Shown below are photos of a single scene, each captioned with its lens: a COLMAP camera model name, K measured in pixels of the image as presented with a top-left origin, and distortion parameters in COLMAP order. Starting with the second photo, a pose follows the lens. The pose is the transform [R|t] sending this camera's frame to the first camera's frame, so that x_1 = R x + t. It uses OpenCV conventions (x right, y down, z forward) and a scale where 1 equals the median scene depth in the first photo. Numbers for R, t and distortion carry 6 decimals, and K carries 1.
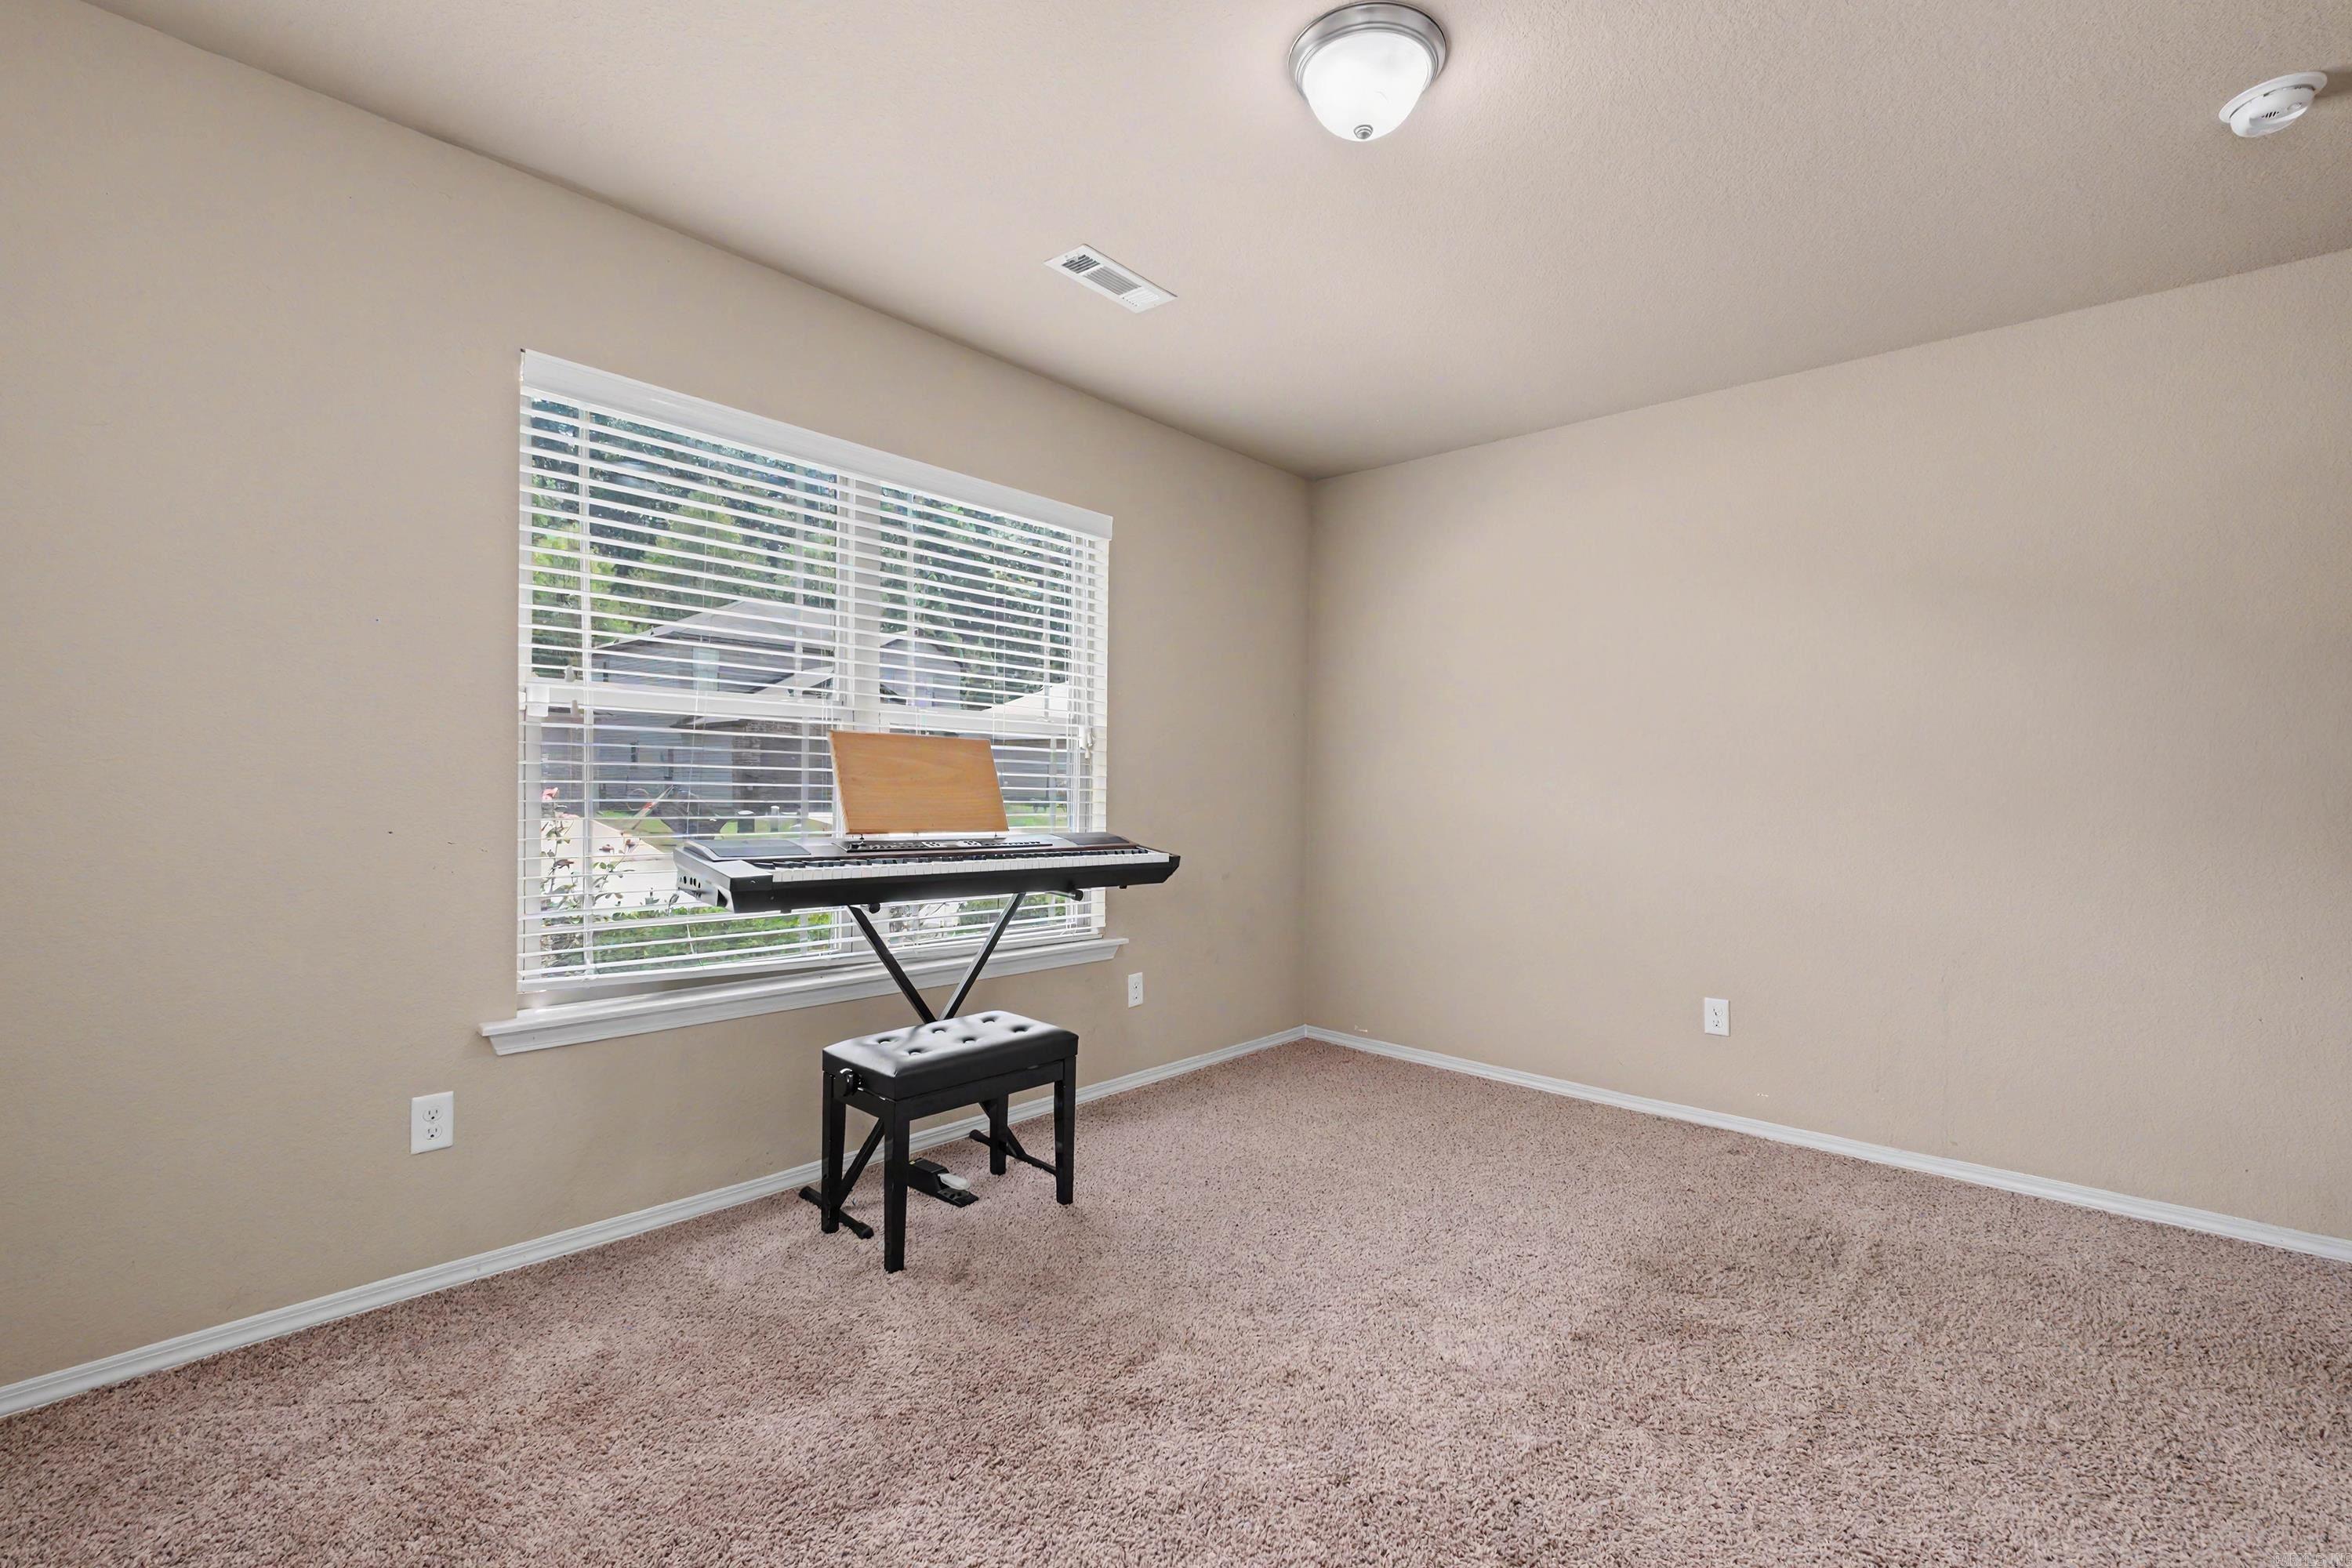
lens RADIAL K [[1015.6, 0, 1176.0], [0, 1015.6, 784.0], [0, 0, 1]] dist [0.000043, -0.000317]
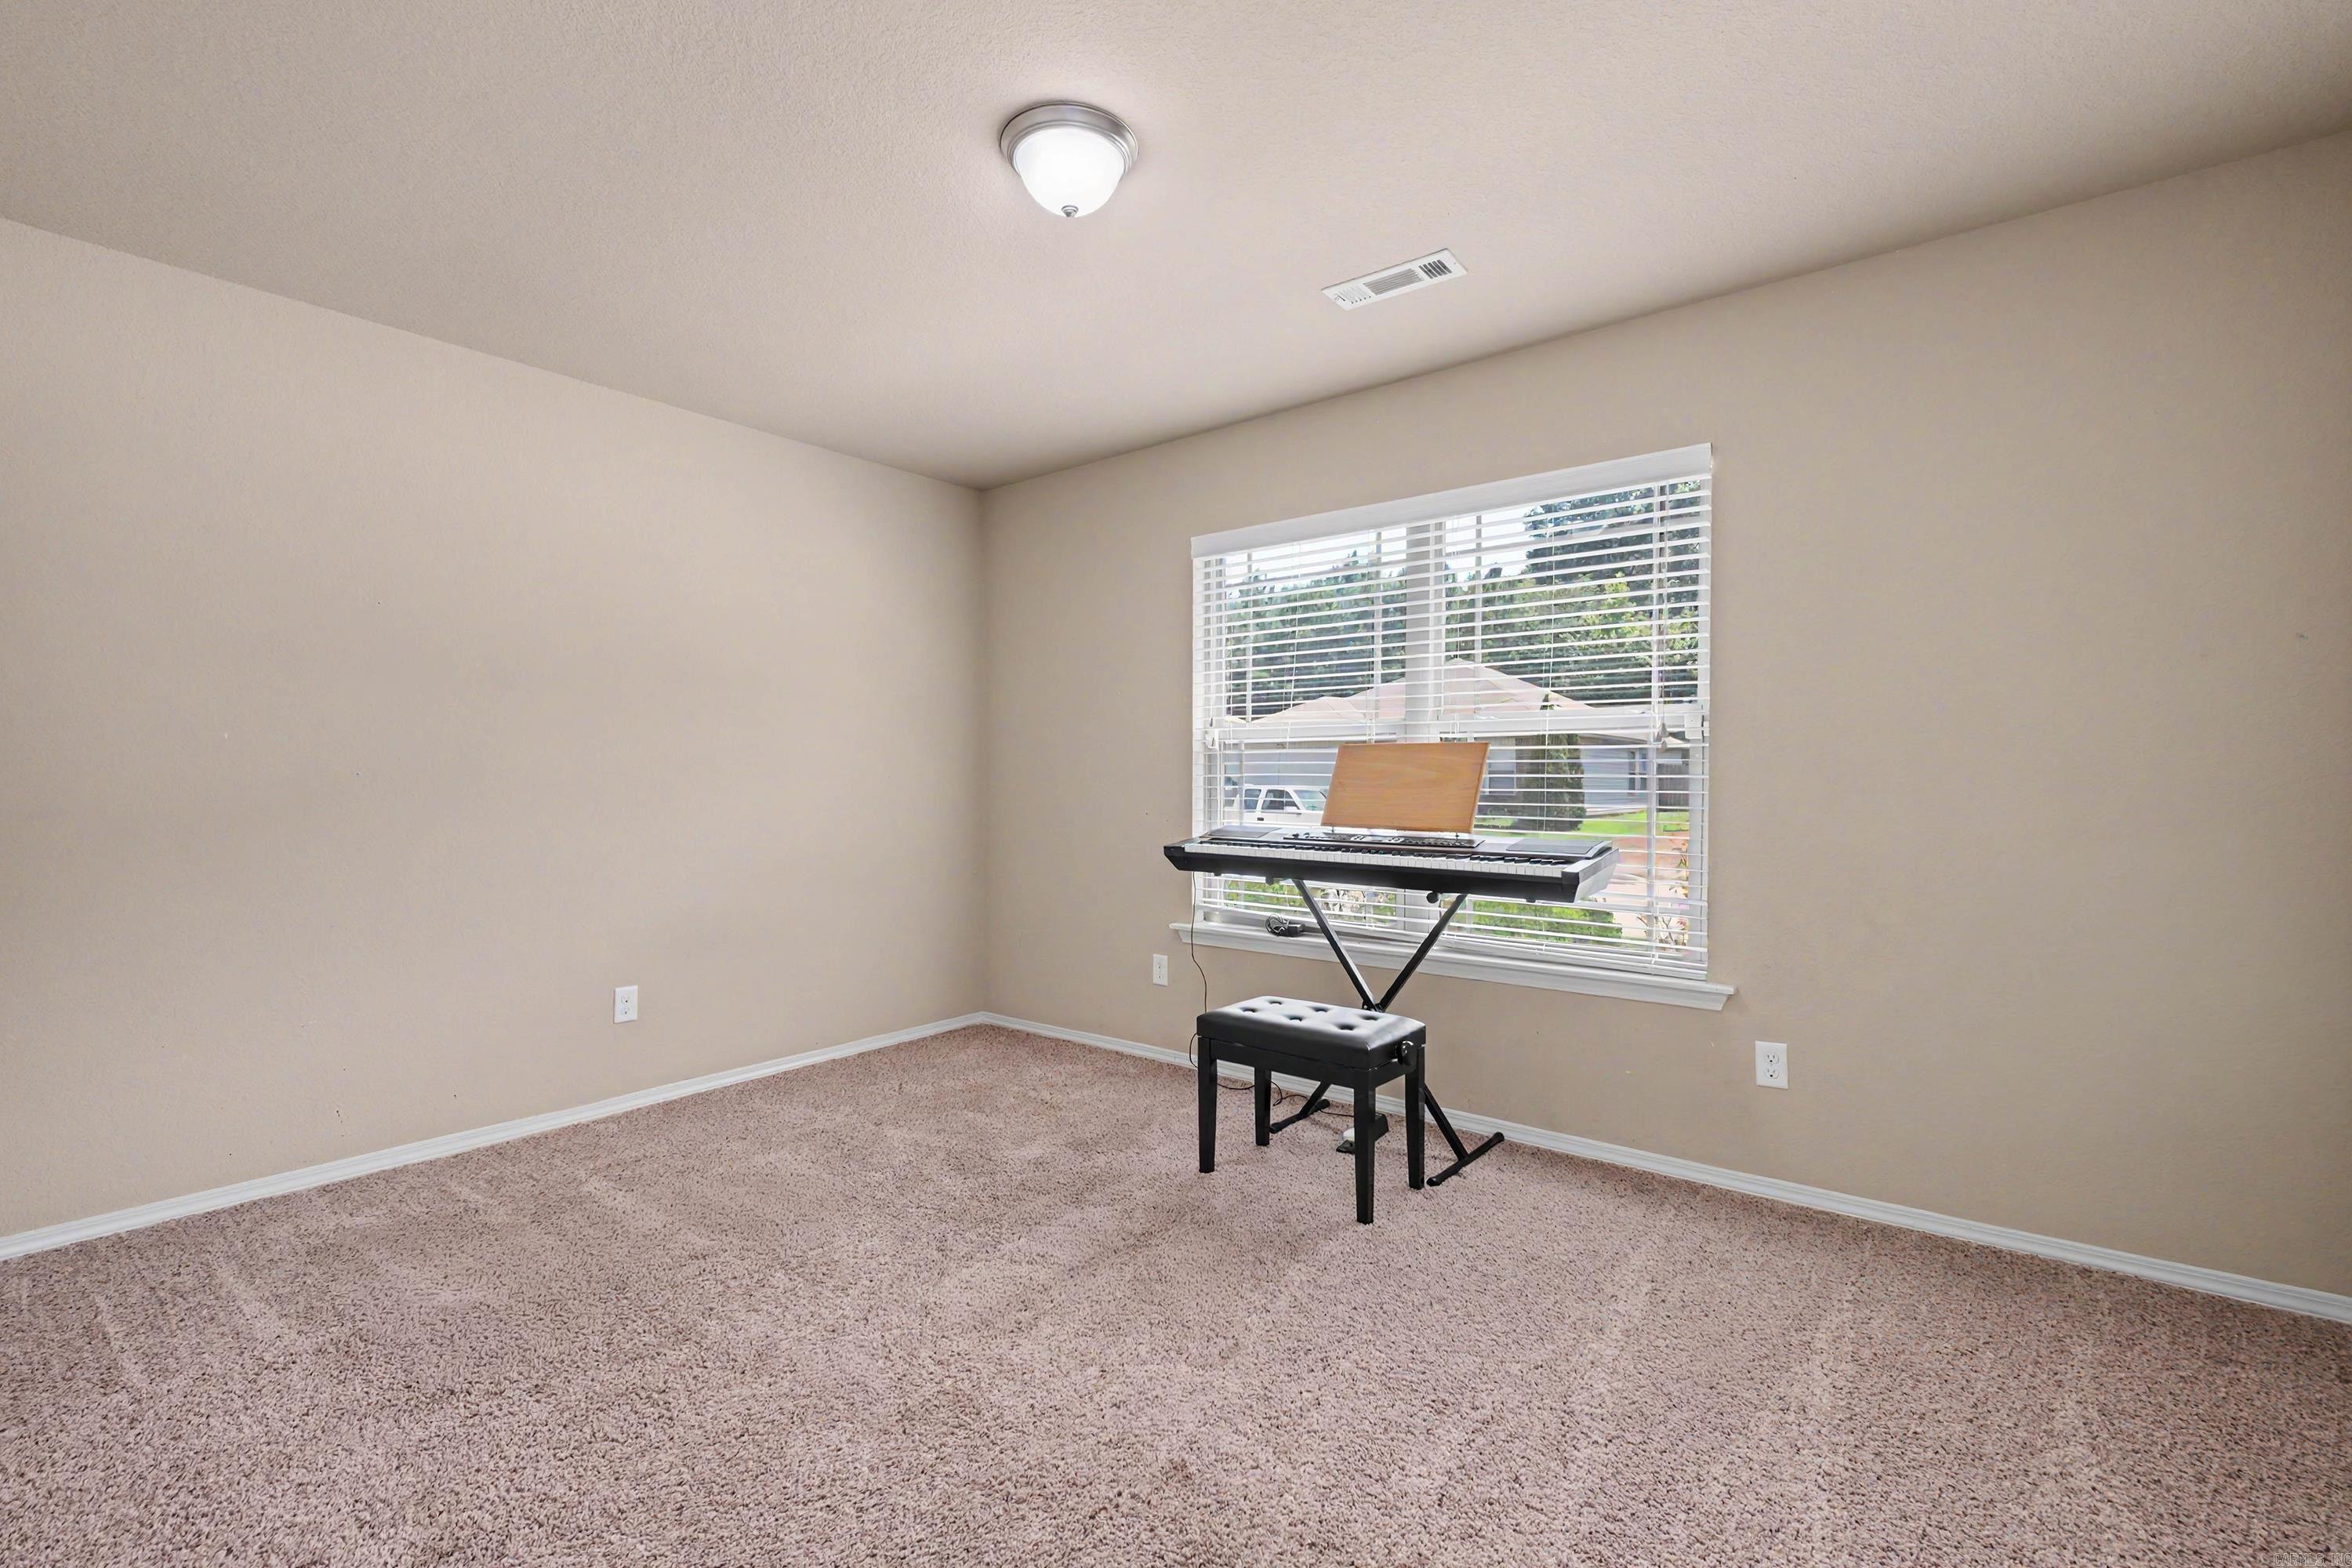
lens RADIAL K [[1013.9, 0, 1173.1], [0, 1013.9, 791.0], [0, 0, 1]] dist [-0.004431, -0.000322]
pose [[0.048428, 0.000240, -0.998827, 0.875134], [0.009486, 0.999955, 0.000700, 0.005239], [0.998782, -0.009509, 0.048423, 0.739171]]
